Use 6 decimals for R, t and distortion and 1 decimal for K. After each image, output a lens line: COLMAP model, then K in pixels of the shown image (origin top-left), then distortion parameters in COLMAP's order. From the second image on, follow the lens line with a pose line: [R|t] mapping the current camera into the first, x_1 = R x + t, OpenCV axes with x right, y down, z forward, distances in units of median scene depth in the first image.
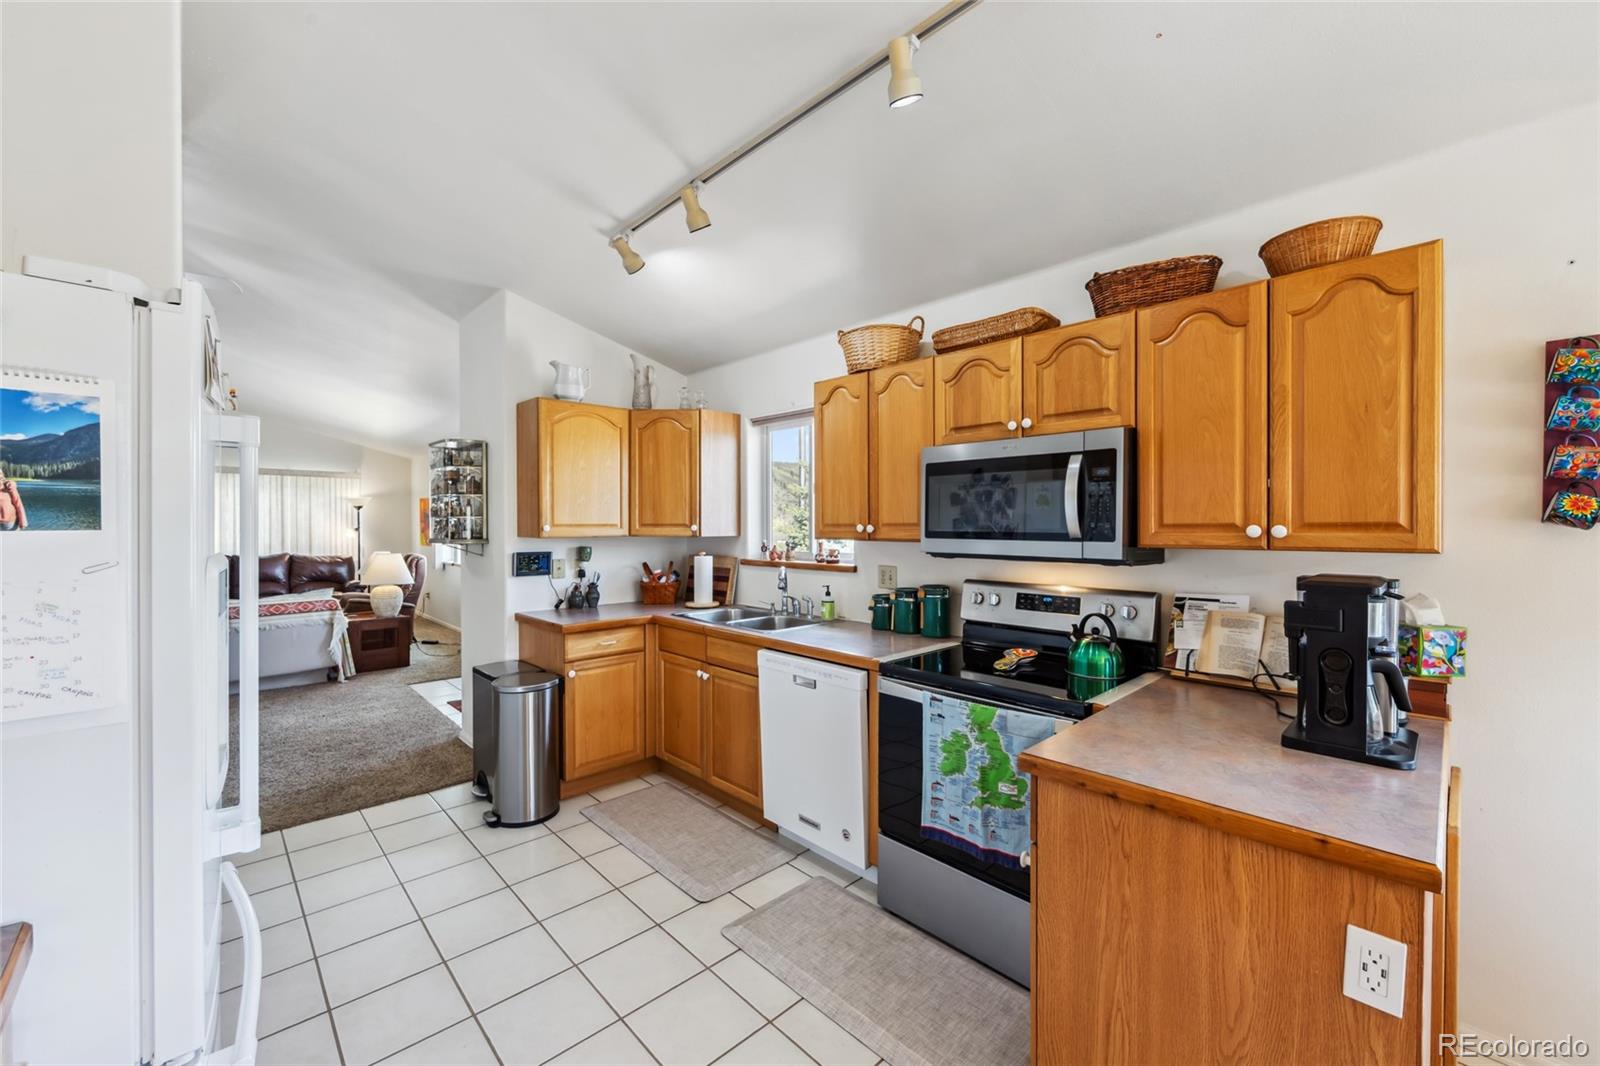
lens RADIAL K [[633.5, 0, 797.1], [0, 633.5, 532.2], [0, 0, 1]] dist [-0.001749, -0.000253]
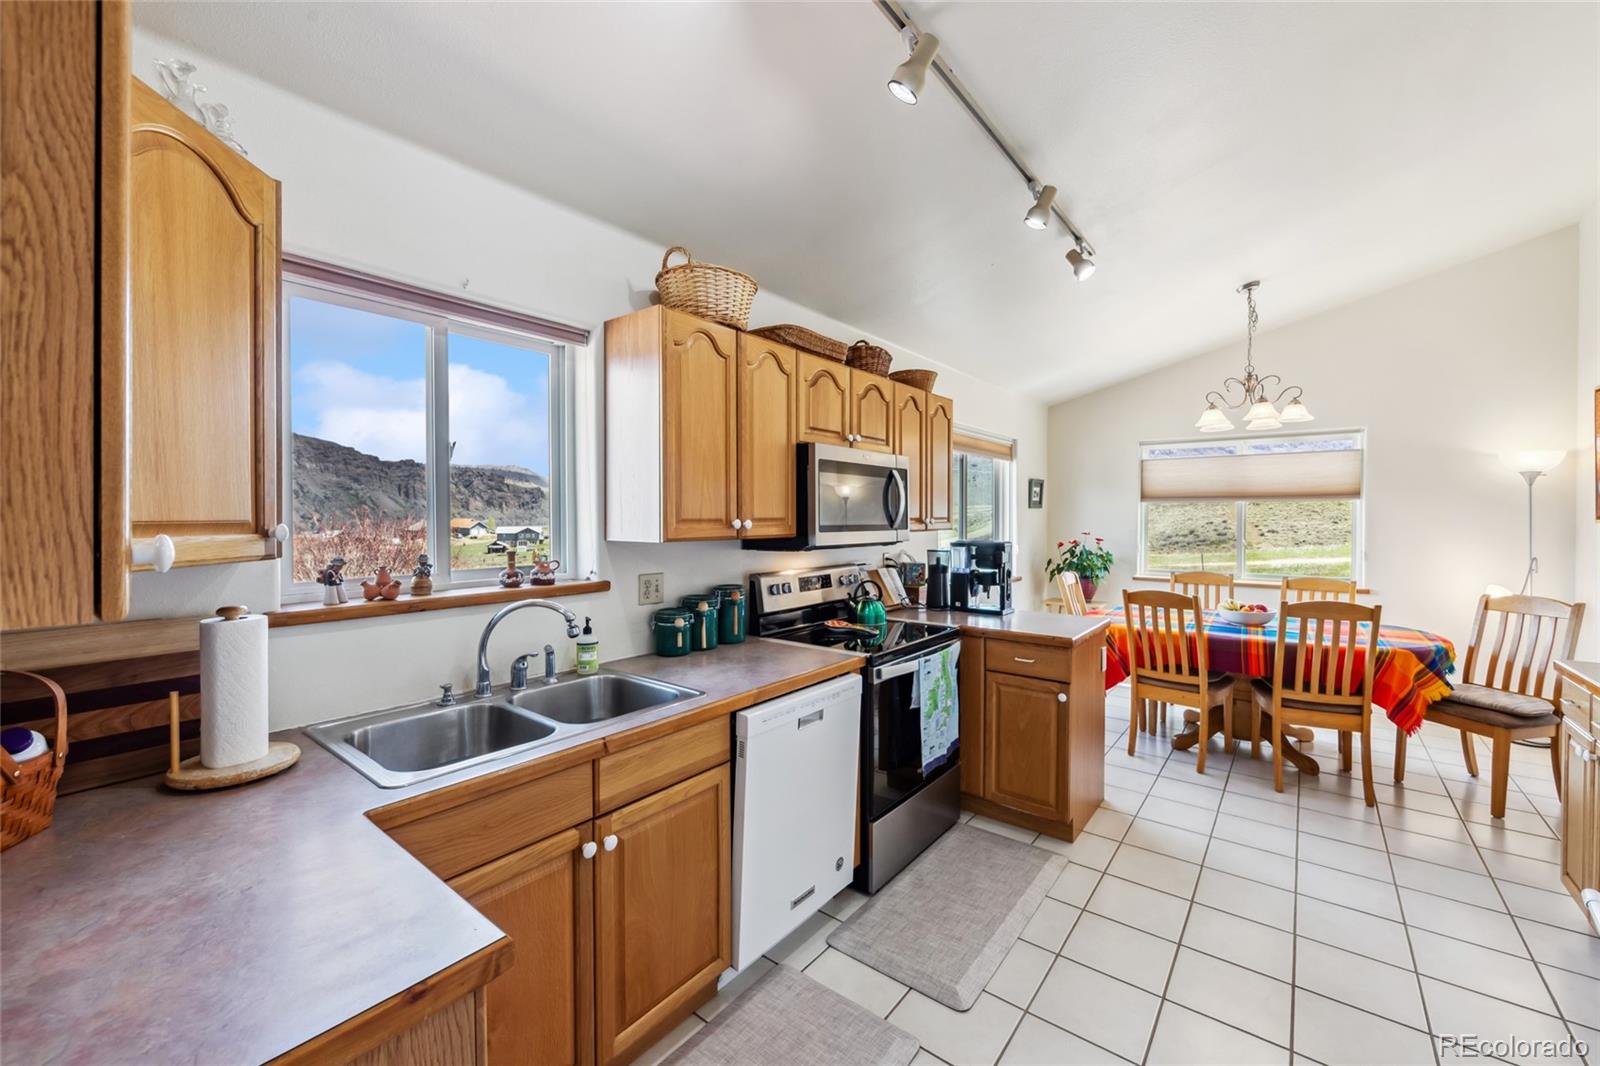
lens RADIAL K [[639.5, 0, 807.8], [0, 639.5, 523.3], [0, 0, 1]] dist [-0.000491, -0.000063]
pose [[-0.149828, -0.014886, 0.988600, -0.784757], [0.009444, 0.999819, 0.016486, -0.021920], [-0.988667, 0.011807, -0.149660, 1.140121]]
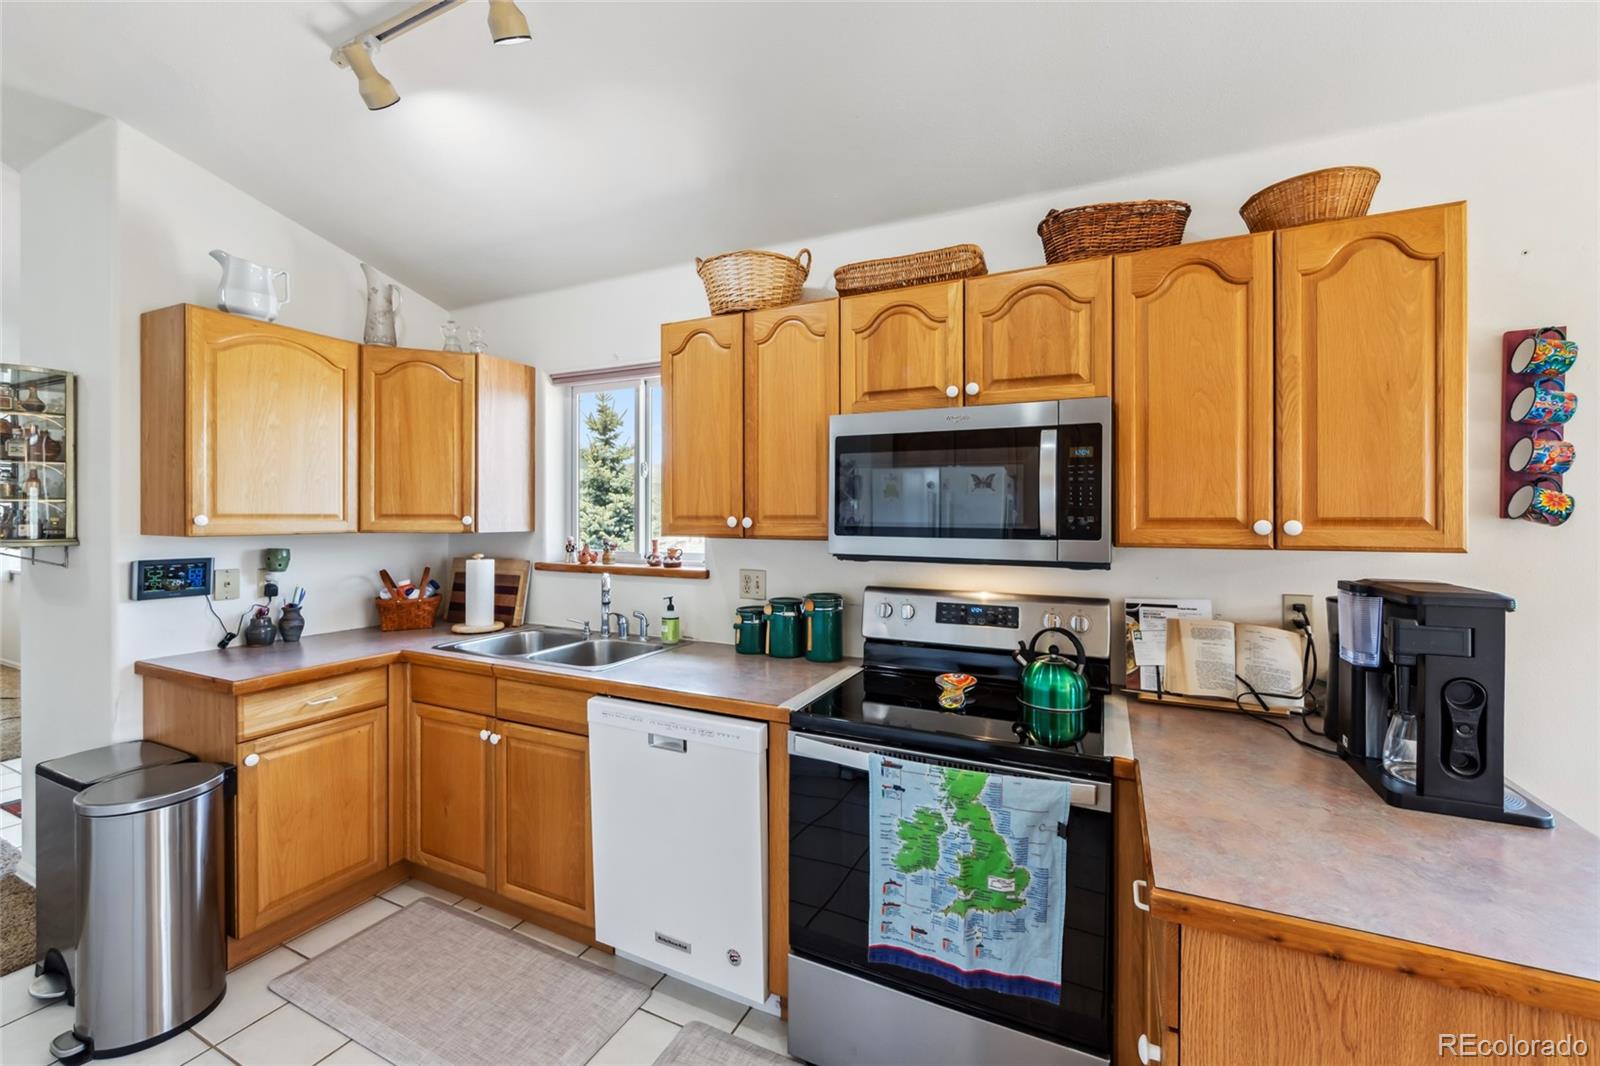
lens RADIAL K [[637.9, 0, 799.3], [0, 637.9, 520.7], [0, 0, 1]] dist [-0.003736, -0.000208]
pose [[0.932574, 0.002460, 0.360971, -0.108210], [-0.000420, 0.999983, -0.005729, -0.003715], [-0.360979, 0.005192, 0.932560, 0.301102]]
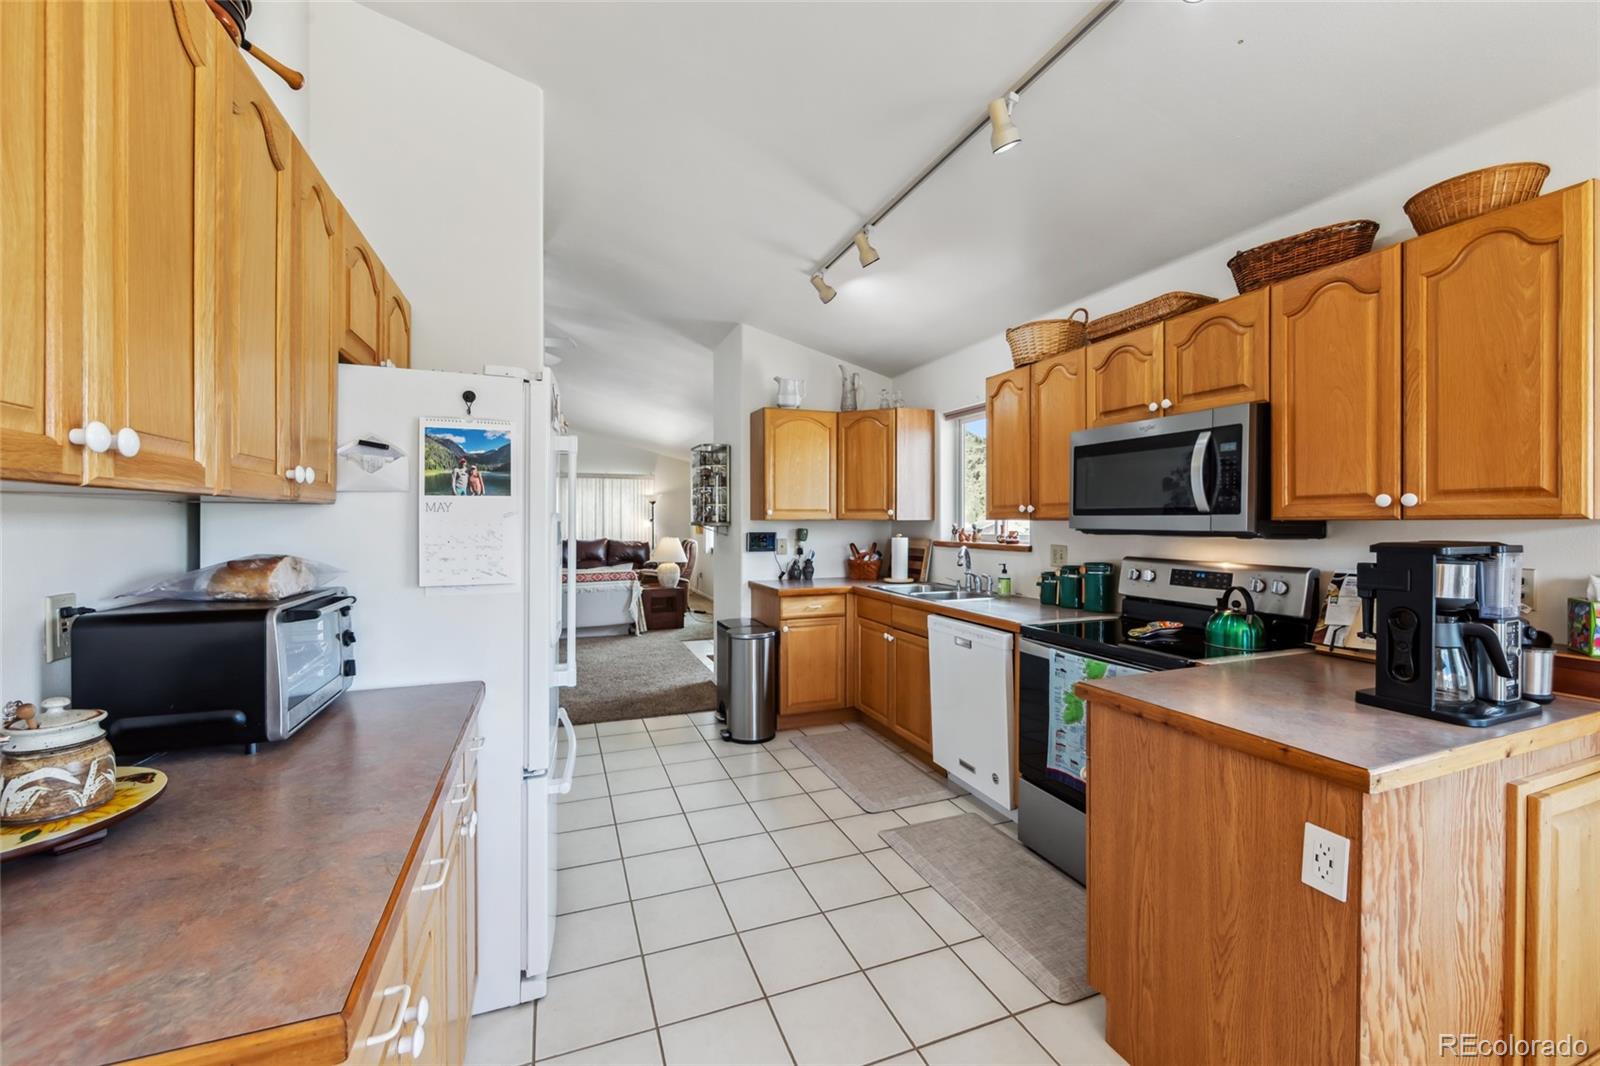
lens RADIAL K [[637.4, 0, 798.7], [0, 637.4, 526.0], [0, 0, 1]] dist [-0.000435, -0.000236]
pose [[0.924632, 0.003480, -0.380845, 0.179085], [-0.004774, 0.999986, -0.002453, 0.031172], [0.380831, 0.004086, 0.924636, -0.181349]]
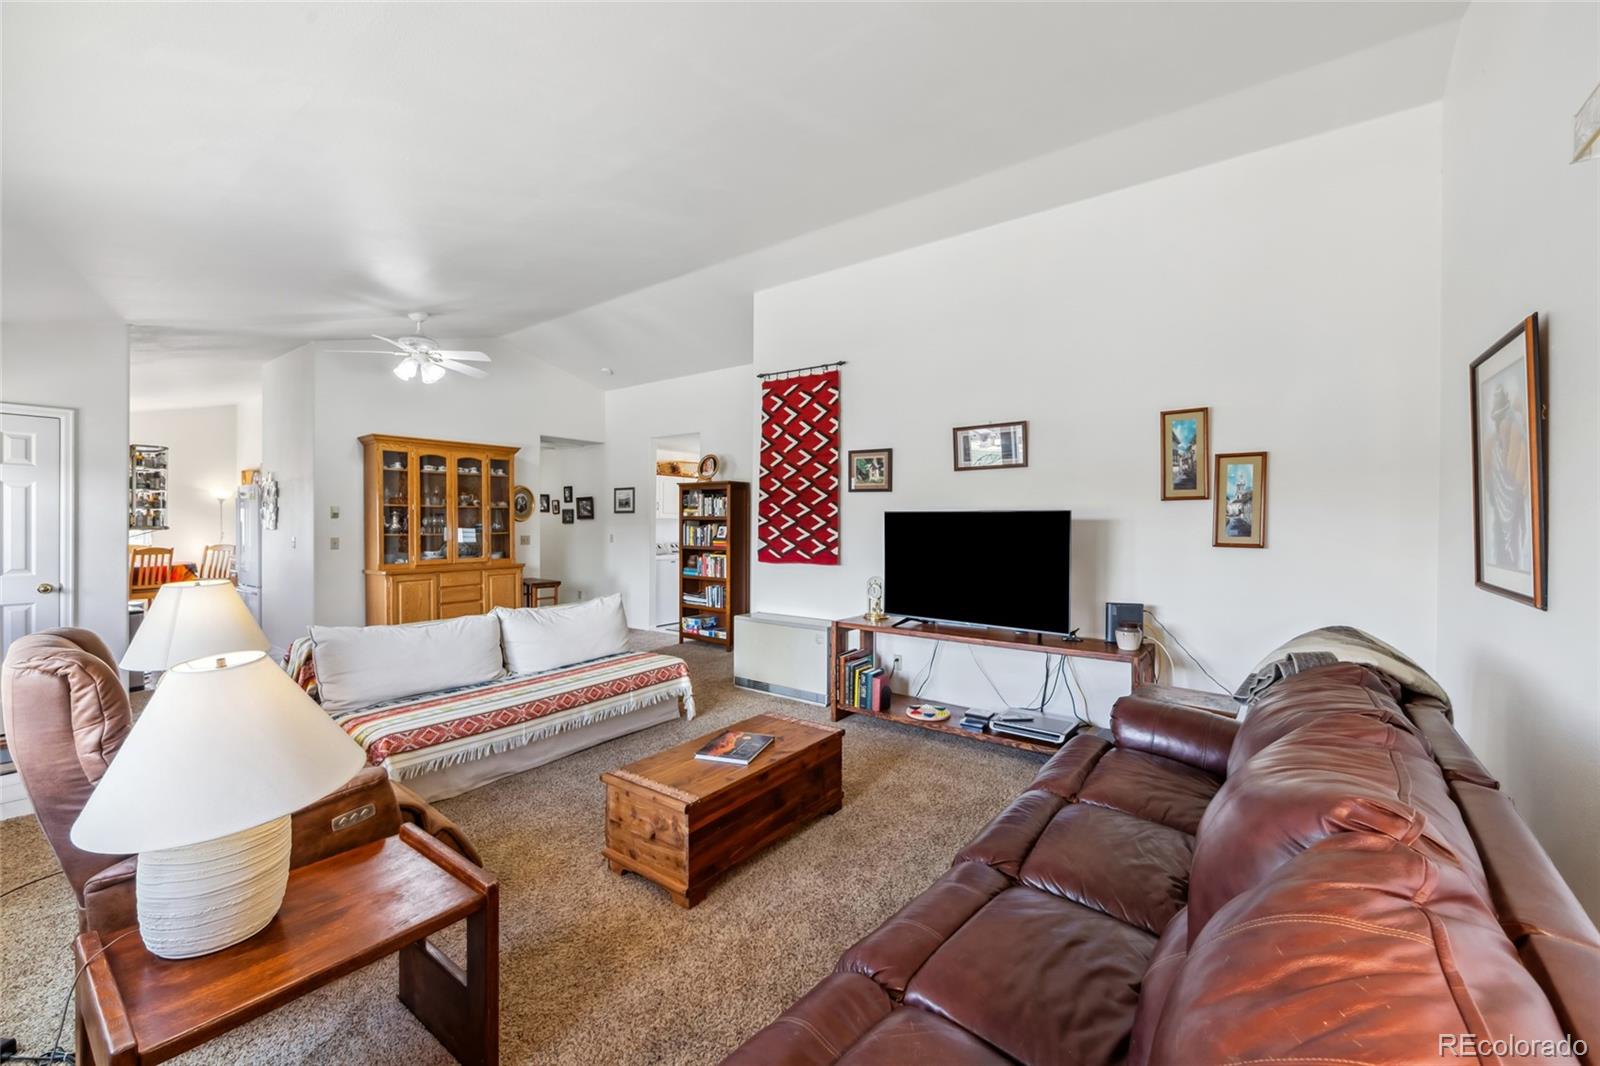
lens RADIAL K [[637.9, 0, 799.3], [0, 637.9, 520.7], [0, 0, 1]] dist [-0.003736, -0.000208]
pose [[-0.985421, -0.000708, -0.170131, -2.386051], [-0.002579, 0.999939, 0.010775, -0.018799], [0.170113, 0.011057, -0.985363, 3.680720]]
